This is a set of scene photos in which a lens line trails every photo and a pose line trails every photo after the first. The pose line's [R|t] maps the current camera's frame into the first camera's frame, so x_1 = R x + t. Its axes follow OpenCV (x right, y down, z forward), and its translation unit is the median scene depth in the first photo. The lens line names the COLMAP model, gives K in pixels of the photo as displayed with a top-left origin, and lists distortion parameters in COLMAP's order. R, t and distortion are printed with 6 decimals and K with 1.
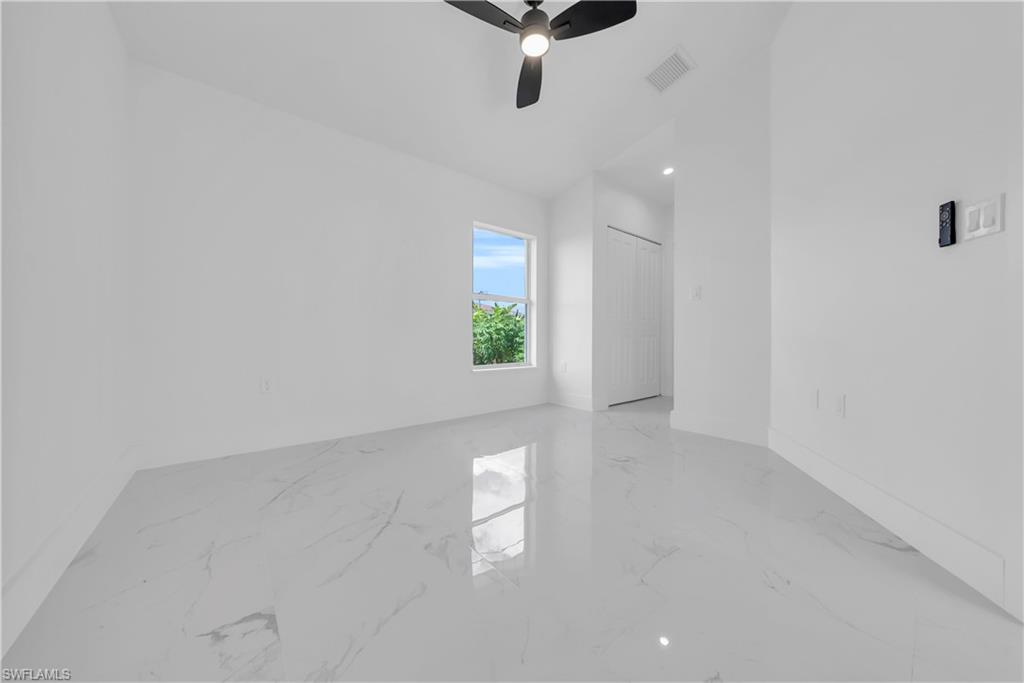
lens RADIAL K [[353.5, 0, 513.0], [0, 353.5, 339.5], [0, 0, 1]] dist [-0.000919, -0.000069]
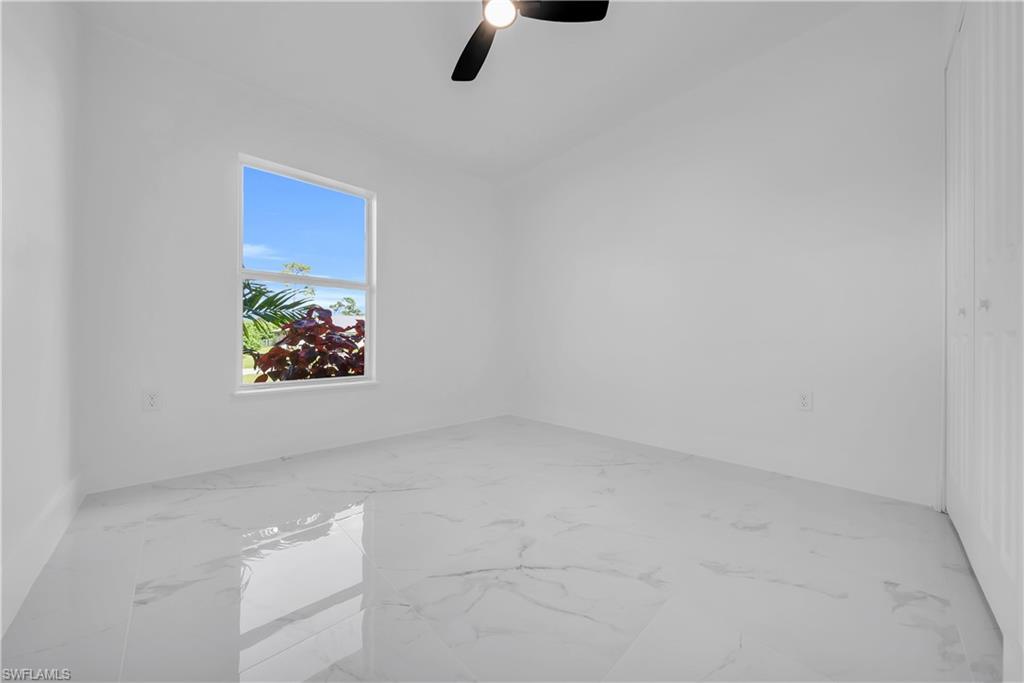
lens RADIAL K [[353.5, 0, 513.0], [0, 353.5, 339.5], [0, 0, 1]] dist [-0.000919, -0.000069]
pose [[-0.093832, -0.008692, 0.995550, -1.201904], [-0.006887, 0.999944, 0.008082, -0.025328], [-0.995564, -0.006098, -0.093887, 1.122435]]
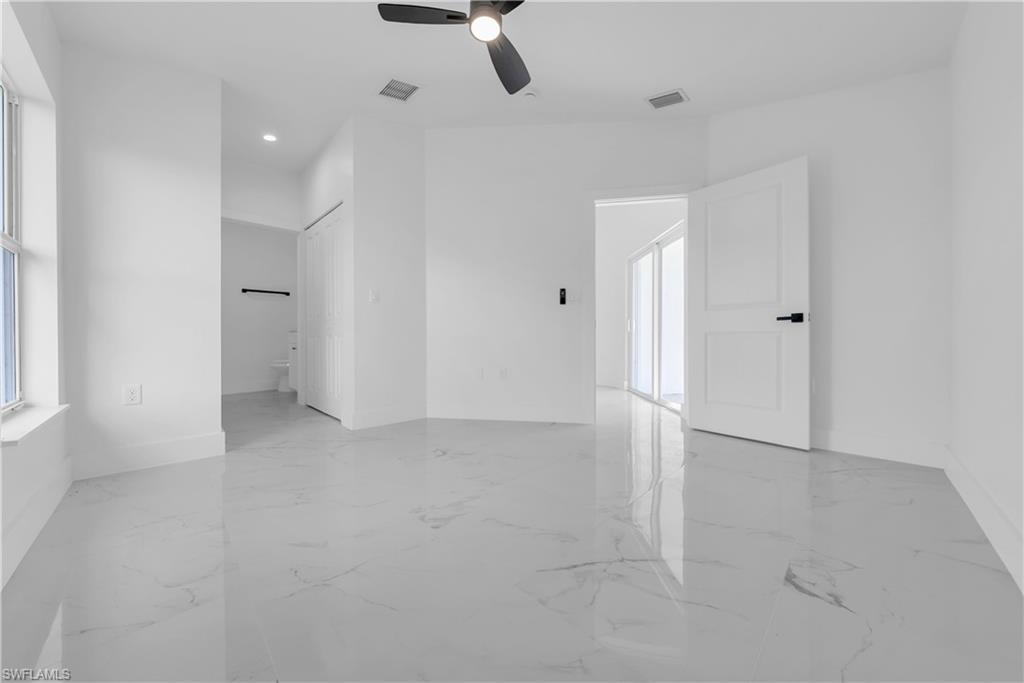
lens RADIAL K [[353.5, 0, 513.0], [0, 353.5, 339.5], [0, 0, 1]] dist [-0.000919, -0.000069]
pose [[-0.107244, -0.007796, 0.994202, -1.184865], [0.006101, 0.999945, 0.008499, -0.017043], [-0.994214, 0.006977, -0.107190, 1.376834]]
